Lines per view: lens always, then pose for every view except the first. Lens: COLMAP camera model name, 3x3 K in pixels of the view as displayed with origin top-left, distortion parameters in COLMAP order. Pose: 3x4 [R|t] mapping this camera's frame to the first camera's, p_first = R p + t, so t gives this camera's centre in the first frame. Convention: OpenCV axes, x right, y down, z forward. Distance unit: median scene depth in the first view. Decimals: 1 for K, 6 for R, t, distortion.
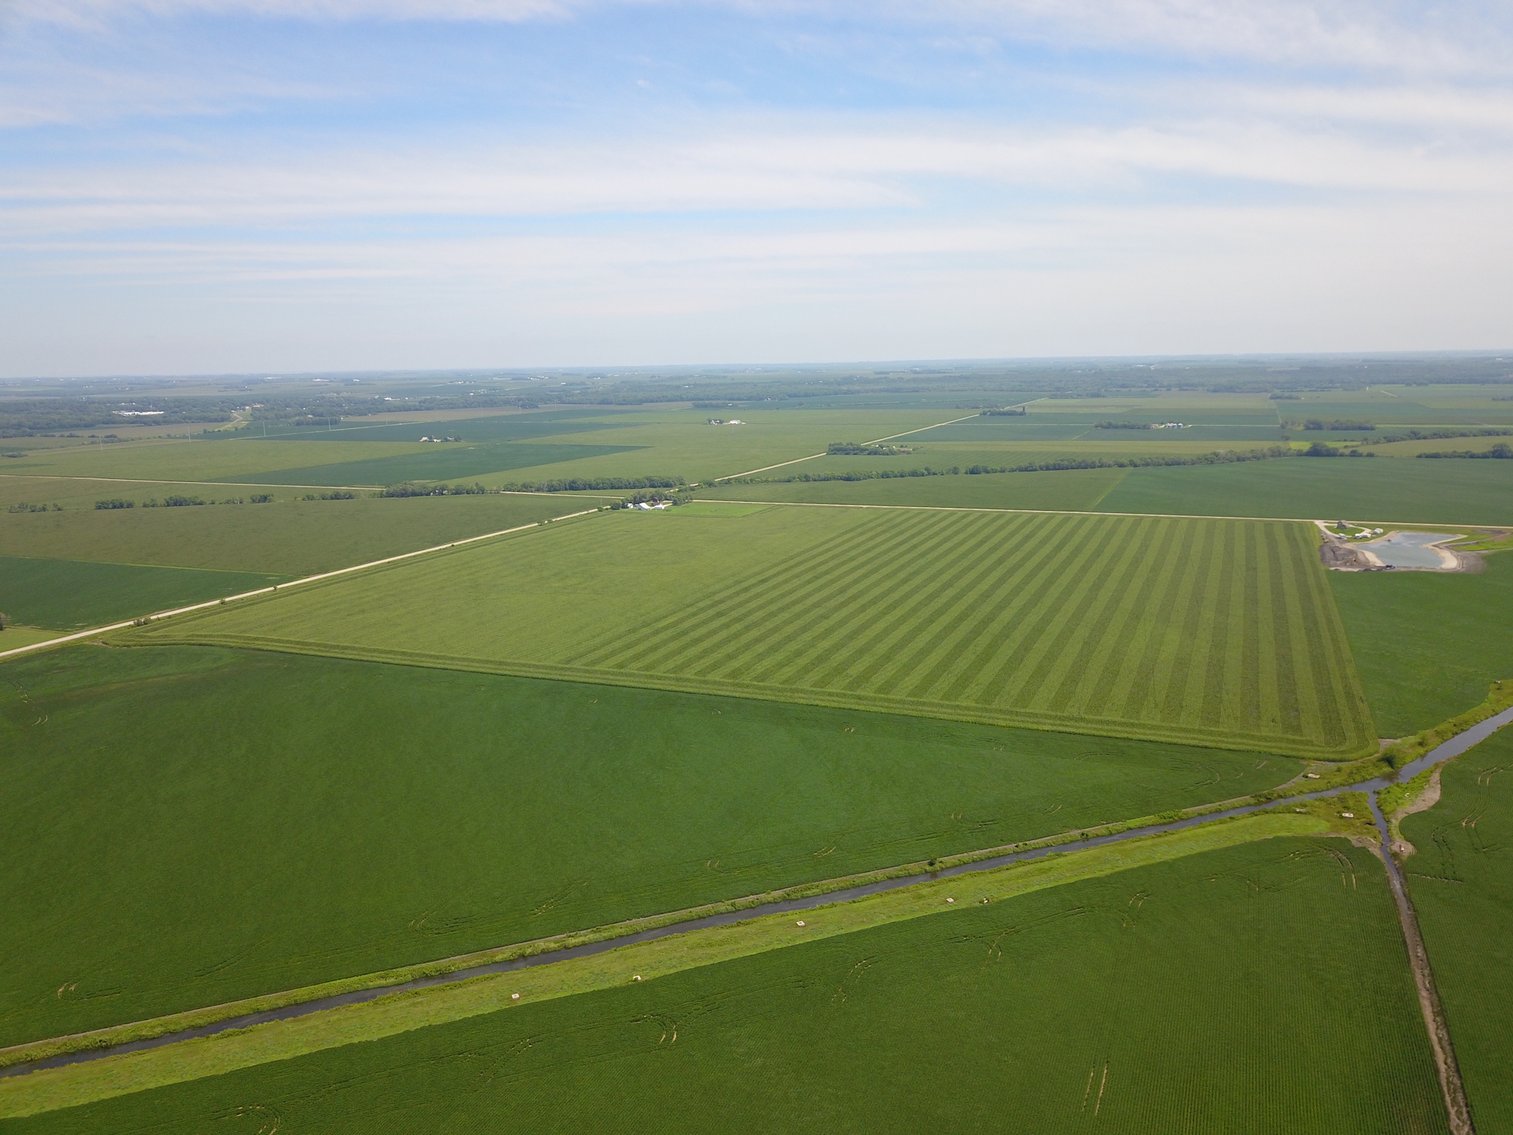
lens RADIAL K [[1154.1, 0, 757.3], [0, 1154.1, 590.7], [0, 0, 1]] dist [0.045085, -0.063495]
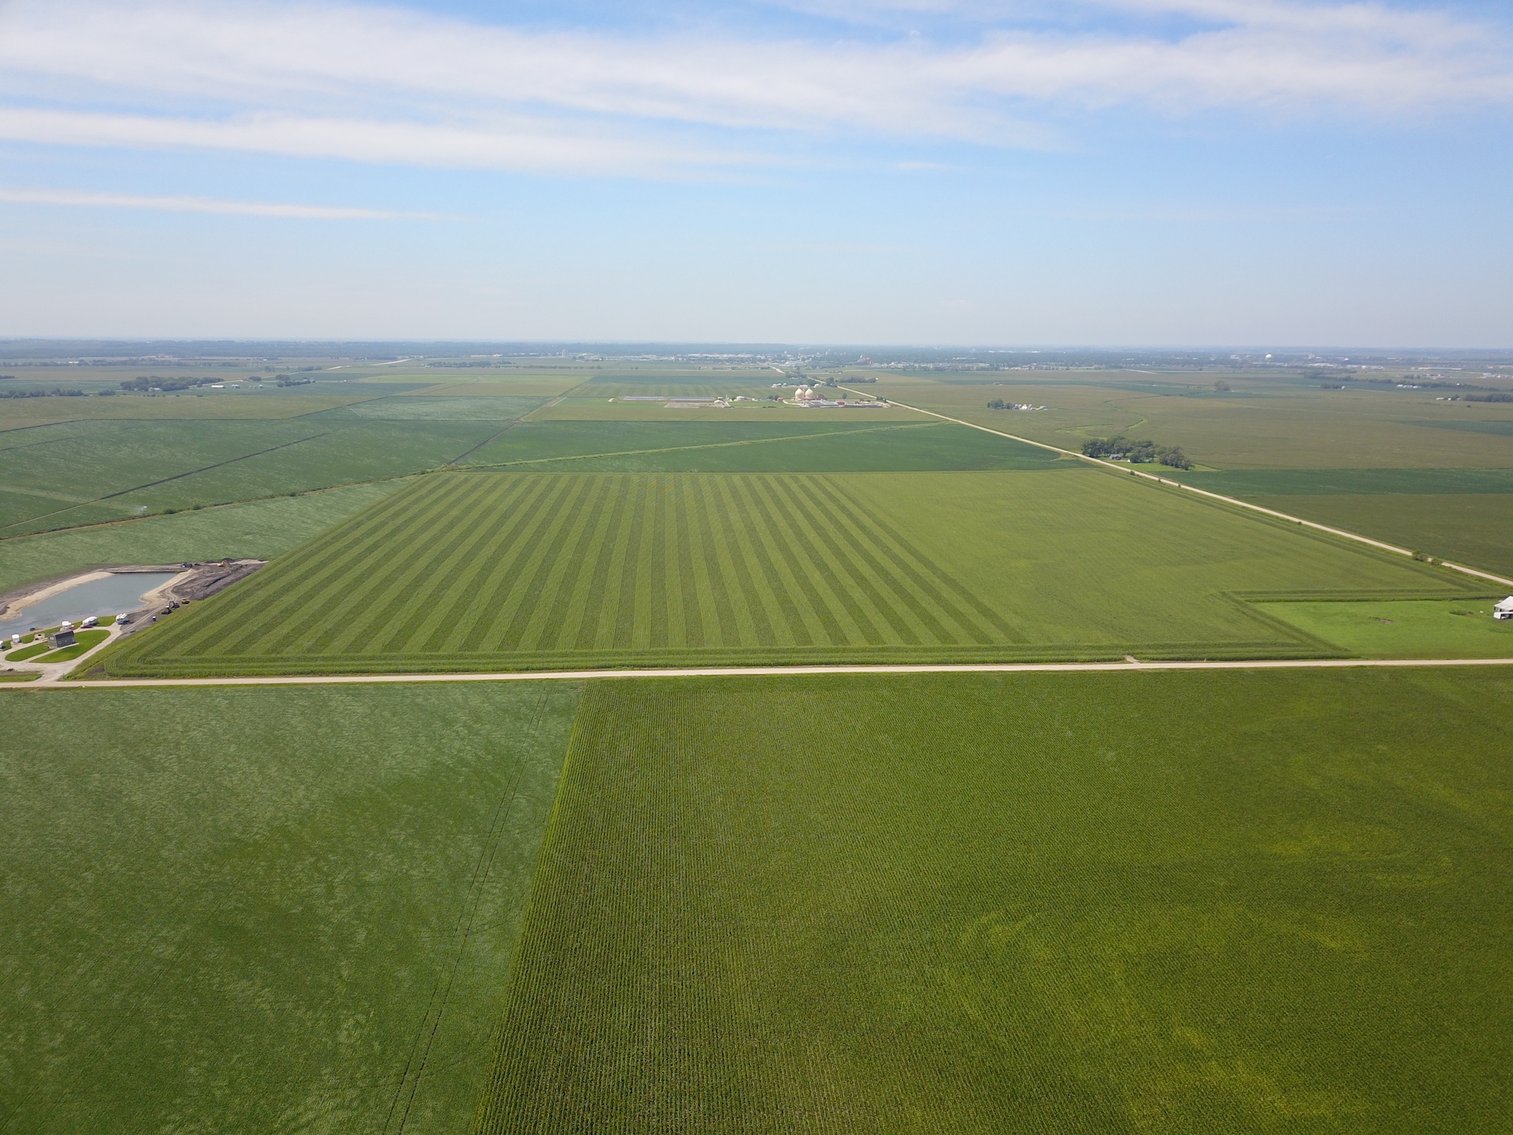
lens RADIAL K [[1128.2, 0, 762.8], [0, 1128.2, 682.3], [0, 0, 1]] dist [0.006137, -0.005236]
pose [[-0.887696, 0.147255, -0.436247, 0.294837], [-0.080702, 0.883049, 0.462290, -0.184176], [0.453302, 0.445579, -0.771995, 0.980695]]
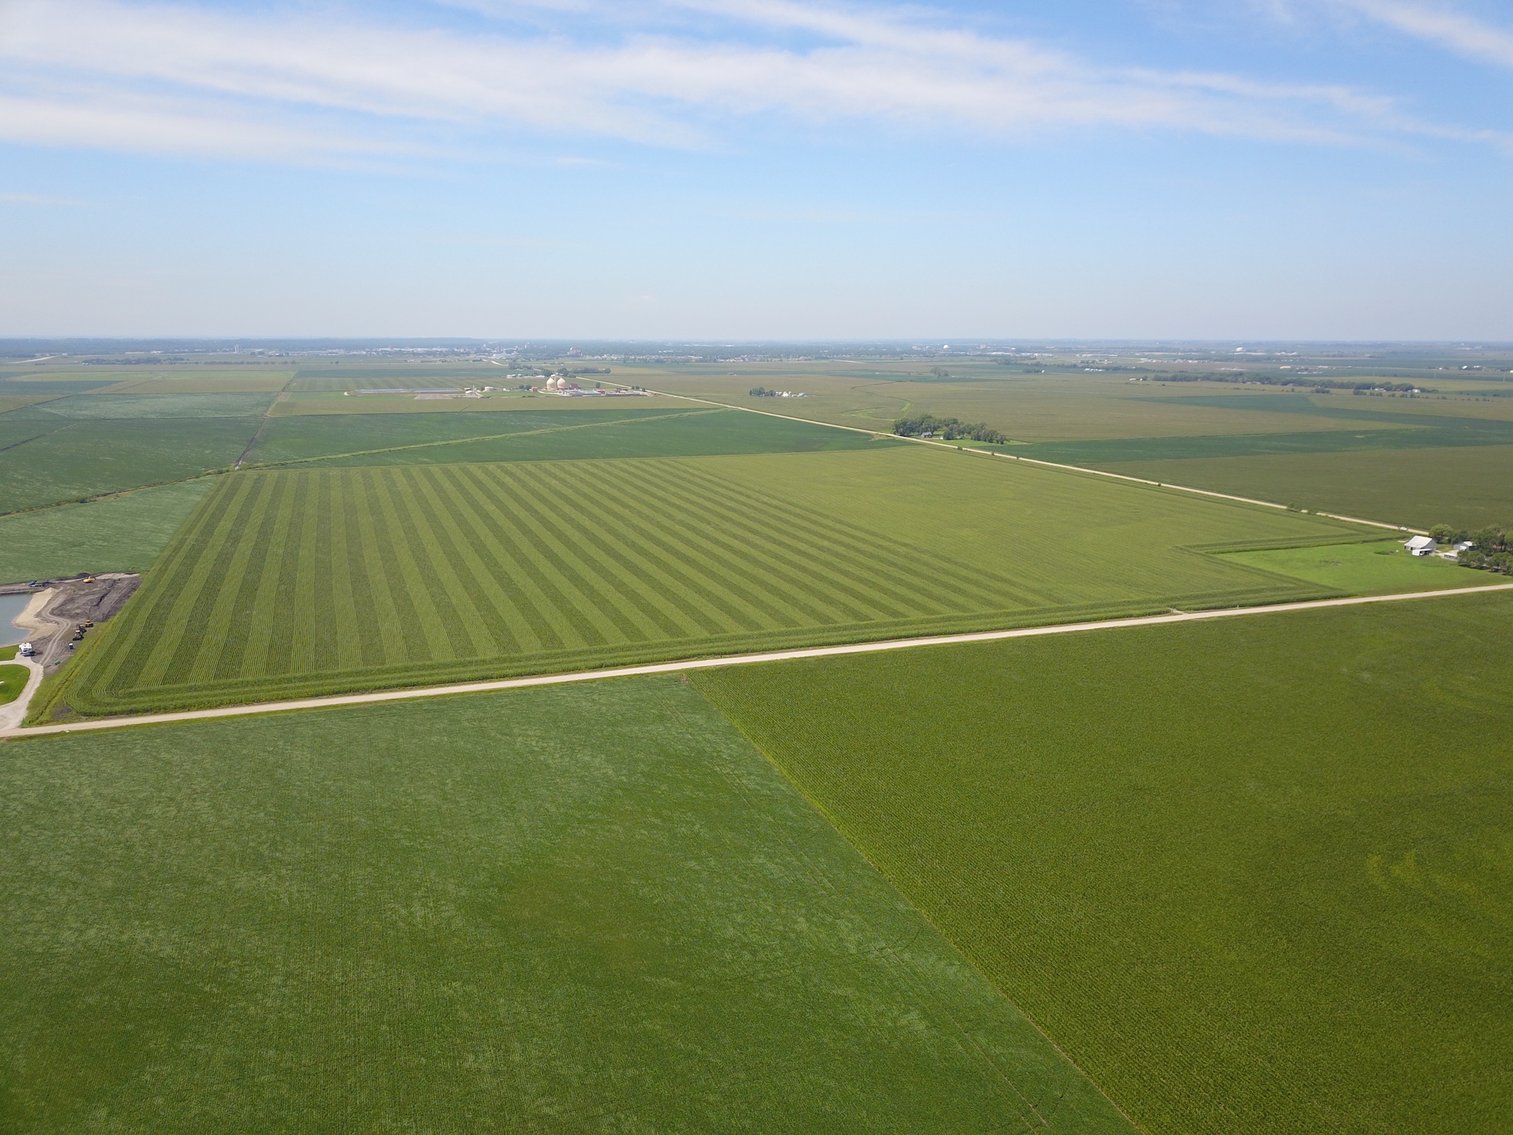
lens RADIAL K [[1151.3, 0, 769.3], [0, 1151.3, 614.1], [0, 0, 1]] dist [0.006235, -0.010015]
pose [[-0.730432, 0.178391, -0.659277, 0.365125], [-0.123743, 0.914745, 0.384615, -0.164841], [0.671682, 0.362516, -0.646085, 0.918621]]
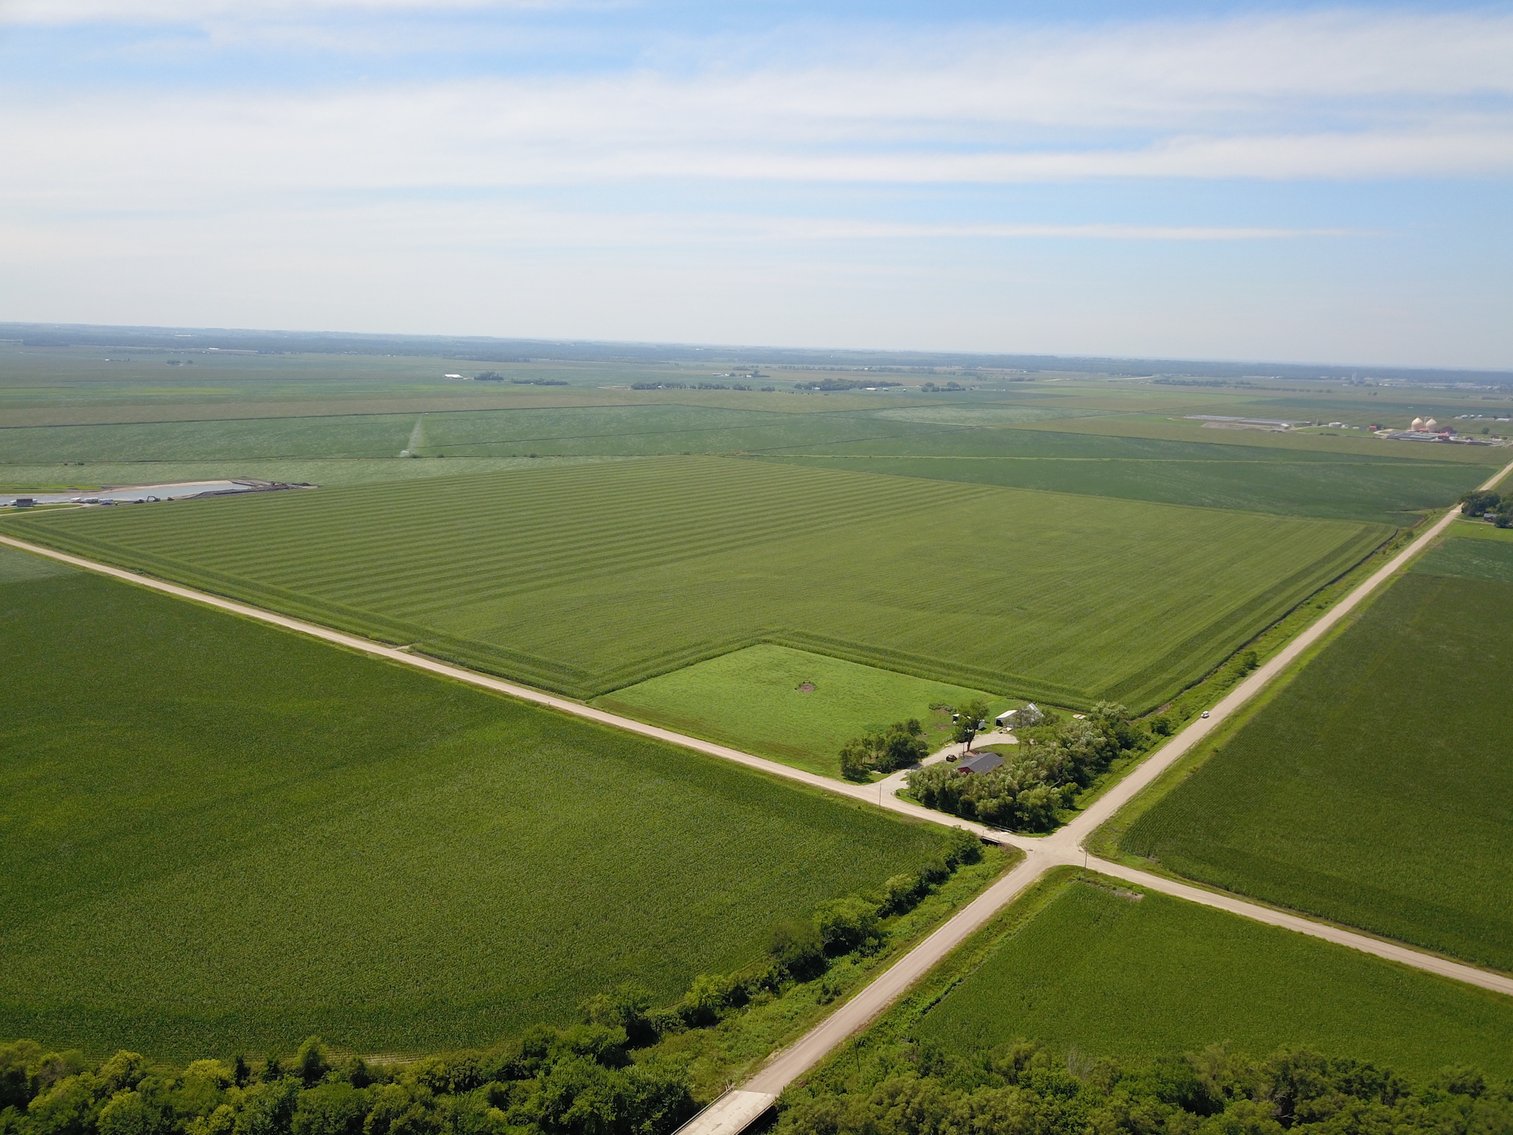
lens RADIAL K [[1147.7, 0, 762.7], [0, 1147.7, 565.7], [0, 0, 1]] dist [0.011450, -0.007485]
pose [[-0.972571, -0.055309, 0.225936, -0.078782], [0.033845, 0.927334, 0.372702, -0.181571], [-0.230132, 0.370126, -0.900026, 1.021741]]
